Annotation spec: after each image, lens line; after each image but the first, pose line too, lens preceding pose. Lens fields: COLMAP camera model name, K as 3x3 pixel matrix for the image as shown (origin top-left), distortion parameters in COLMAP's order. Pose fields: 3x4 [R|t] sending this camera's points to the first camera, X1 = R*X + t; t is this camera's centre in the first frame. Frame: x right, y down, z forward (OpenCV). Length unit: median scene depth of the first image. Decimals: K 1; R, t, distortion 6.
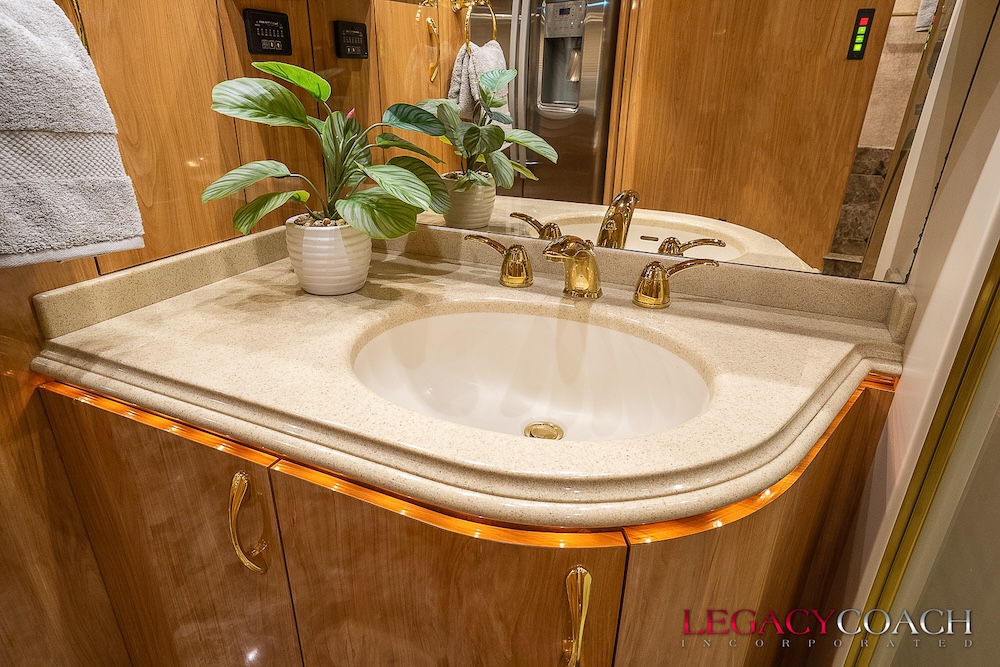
lens RADIAL K [[571.6, 0, 498.4], [0, 571.6, 334.5], [0, 0, 1]] dist [-0.013234, 0.013520]
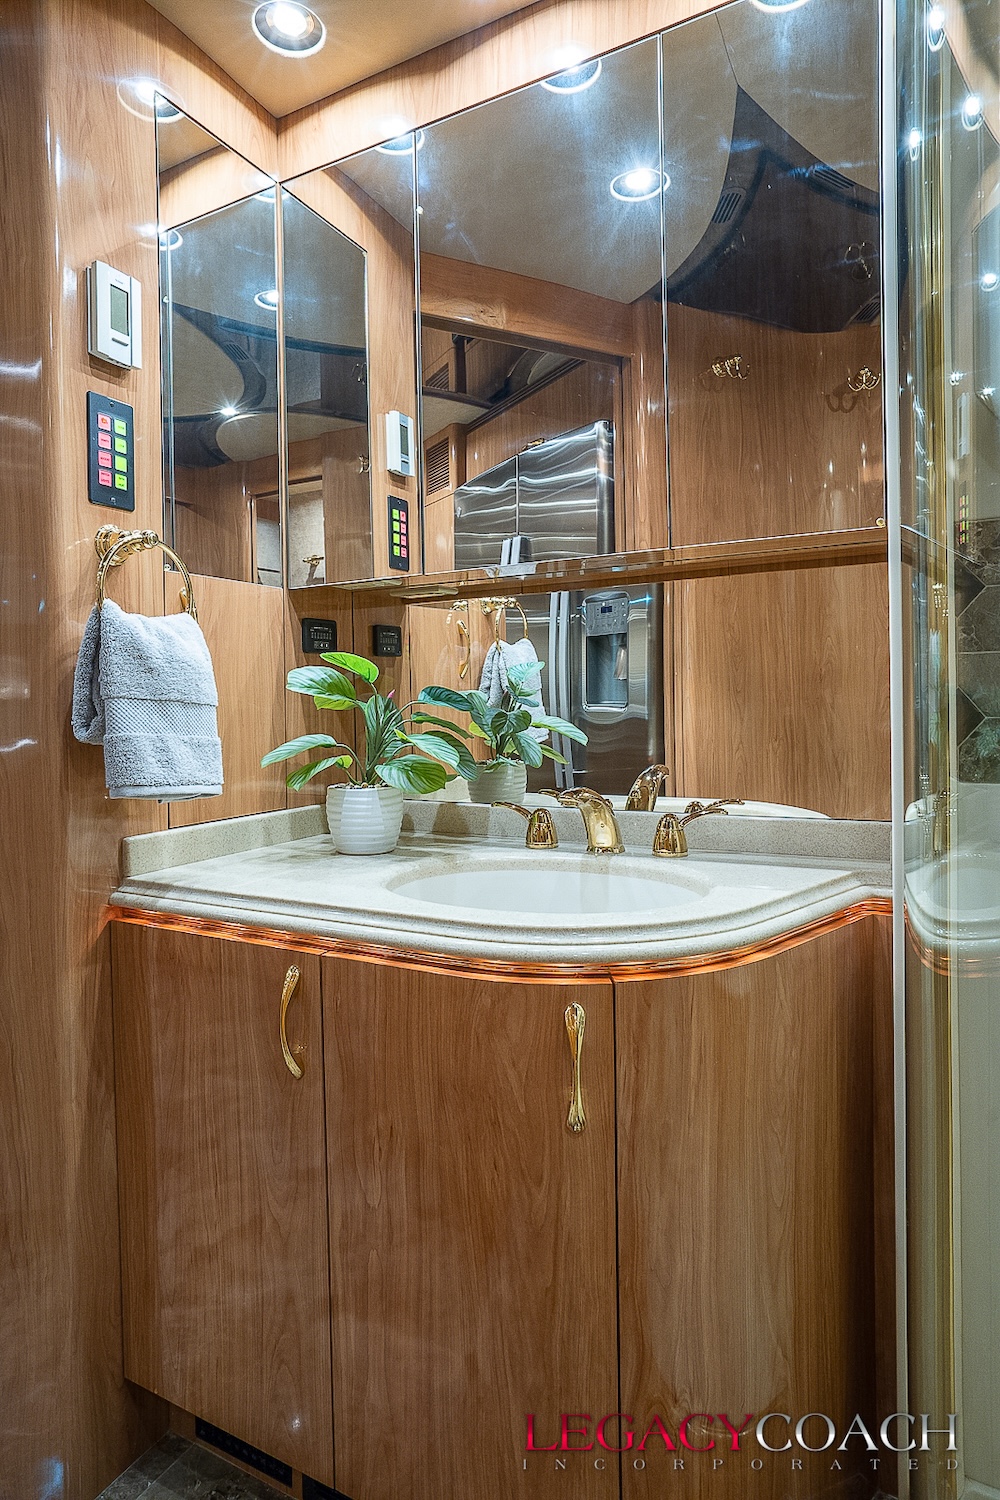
lens RADIAL K [[888.9, 0, 498.7], [0, 888.9, 744.5], [0, 0, 1]] dist [-0.023191, 0.025285]
pose [[0.997275, -0.029810, -0.067487, 0.070137], [0.003264, 0.931668, -0.363296, 0.331149], [0.073705, 0.362085, 0.929226, -0.566330]]
